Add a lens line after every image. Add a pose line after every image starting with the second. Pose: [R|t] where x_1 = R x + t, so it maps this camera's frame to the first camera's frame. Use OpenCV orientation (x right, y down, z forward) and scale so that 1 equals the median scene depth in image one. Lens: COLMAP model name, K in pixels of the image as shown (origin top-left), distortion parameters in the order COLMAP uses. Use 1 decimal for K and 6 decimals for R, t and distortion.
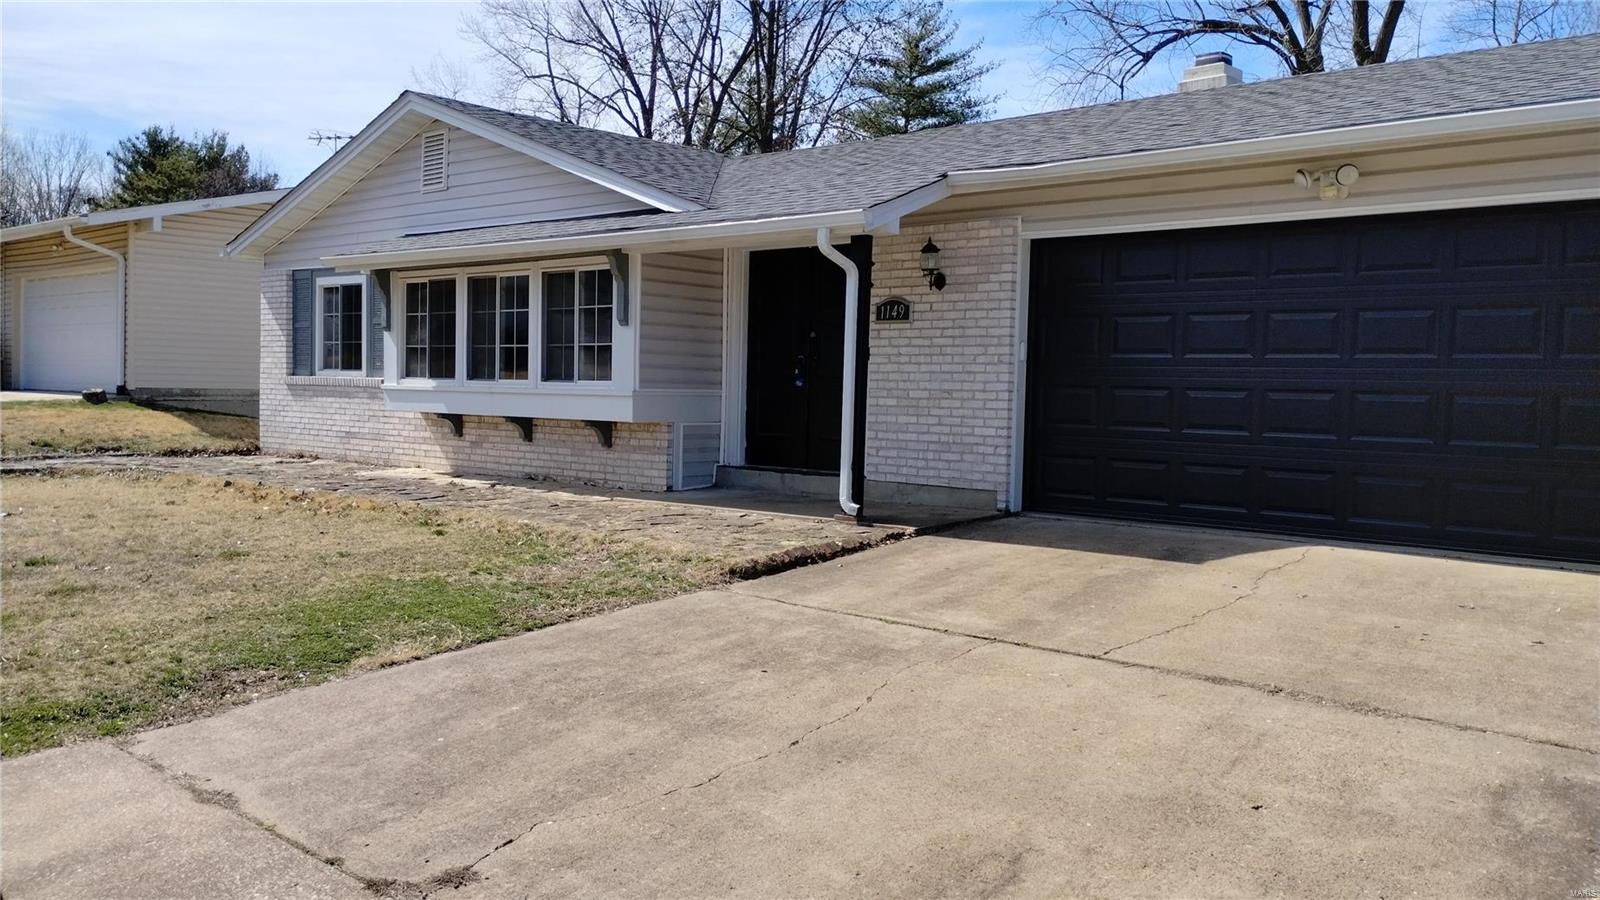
lens RADIAL K [[1336.8, 0, 797.3], [0, 1336.8, 457.4], [0, 0, 1]] dist [0.024427, -0.012978]
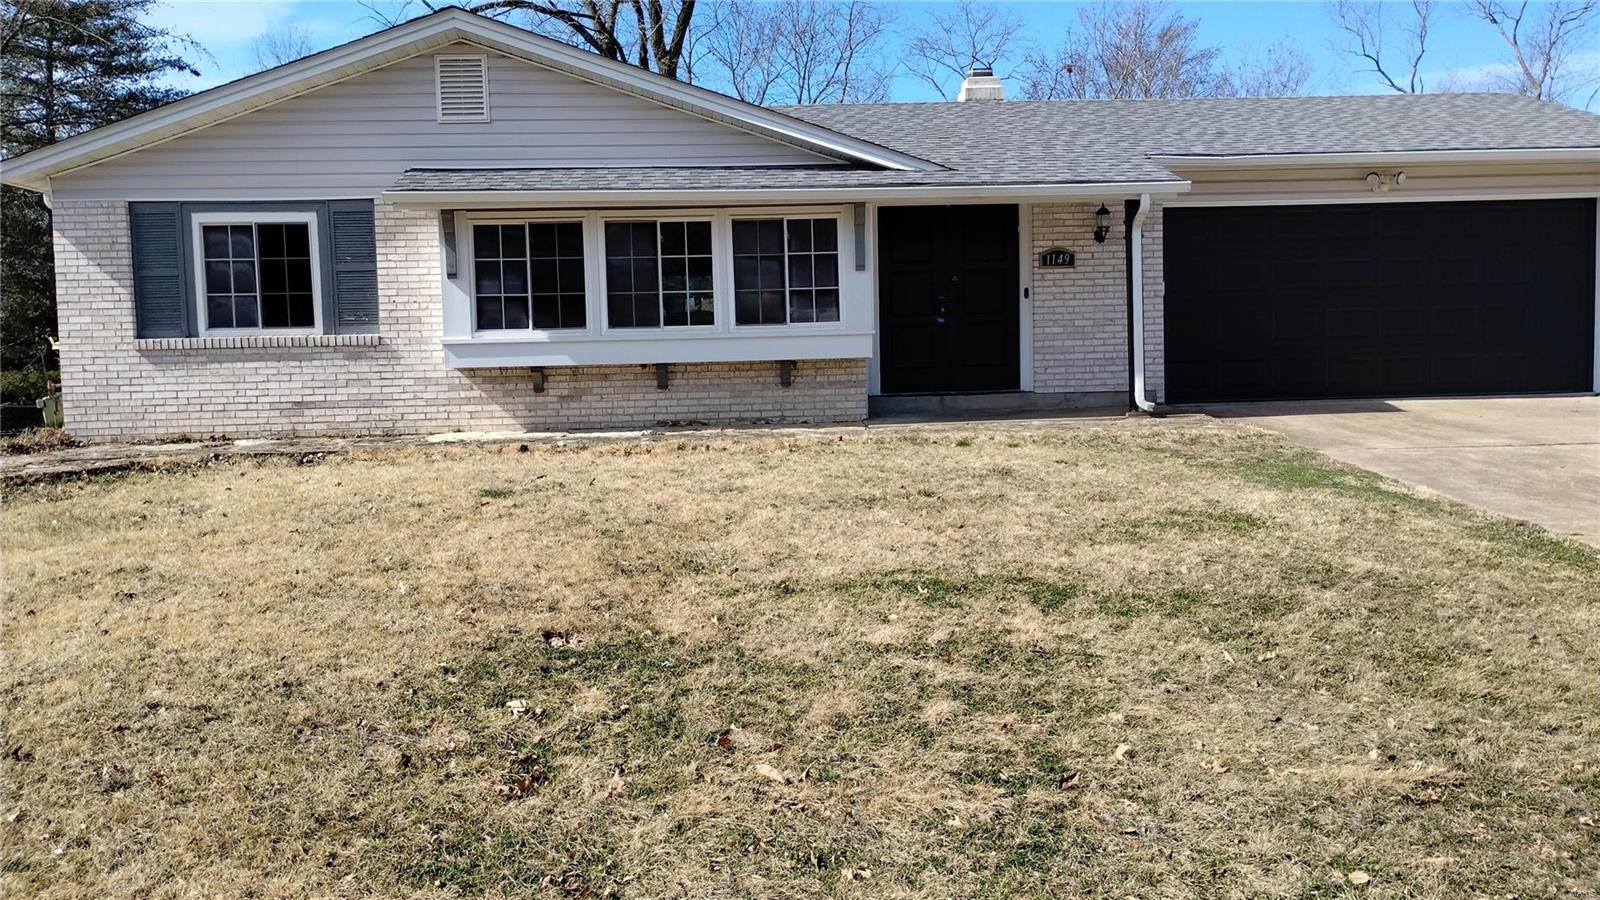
lens RADIAL K [[1336.8, 0, 795.4], [0, 1336.8, 442.7], [0, 0, 1]] dist [0.024427, -0.012978]
pose [[0.694371, -0.089136, 0.714076, -0.917113], [0.075709, 0.995841, 0.050687, -0.016154], [-0.715624, 0.018866, 0.698231, 0.257237]]
